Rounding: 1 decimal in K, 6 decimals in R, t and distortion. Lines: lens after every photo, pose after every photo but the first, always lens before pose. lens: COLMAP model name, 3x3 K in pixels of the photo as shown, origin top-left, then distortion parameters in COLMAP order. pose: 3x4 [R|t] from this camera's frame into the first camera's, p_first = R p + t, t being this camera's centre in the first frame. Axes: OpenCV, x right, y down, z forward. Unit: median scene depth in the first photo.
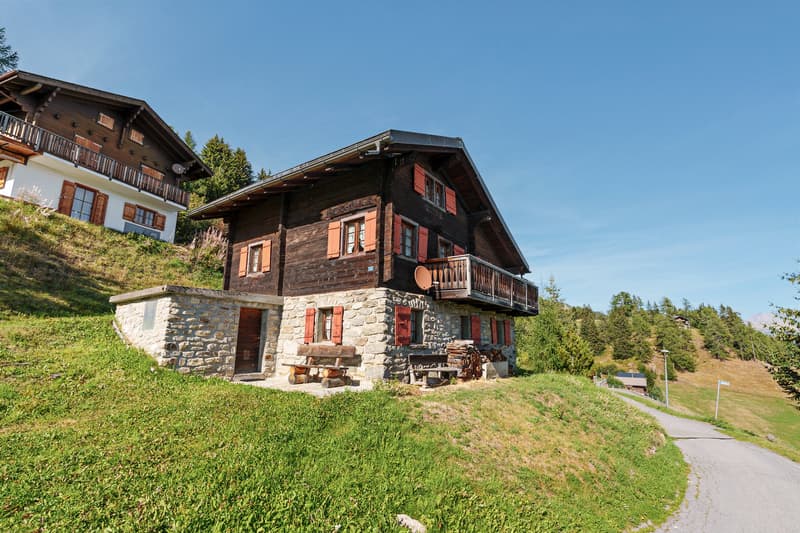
lens RADIAL K [[359.3, 0, 400.7], [0, 359.3, 289.0], [0, 0, 1]] dist [-0.000100, 0.000066]
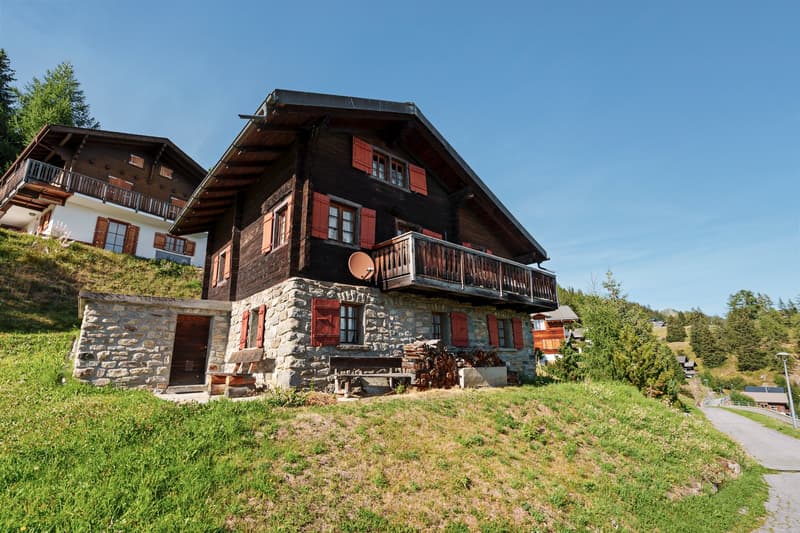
lens RADIAL K [[359.3, 0, 400.7], [0, 359.3, 289.0], [0, 0, 1]] dist [-0.000100, 0.000066]
pose [[0.975258, -0.075654, -0.207723, 0.294189], [0.064837, 0.996185, -0.058409, 0.071486], [0.211350, 0.043496, 0.976442, 0.187112]]
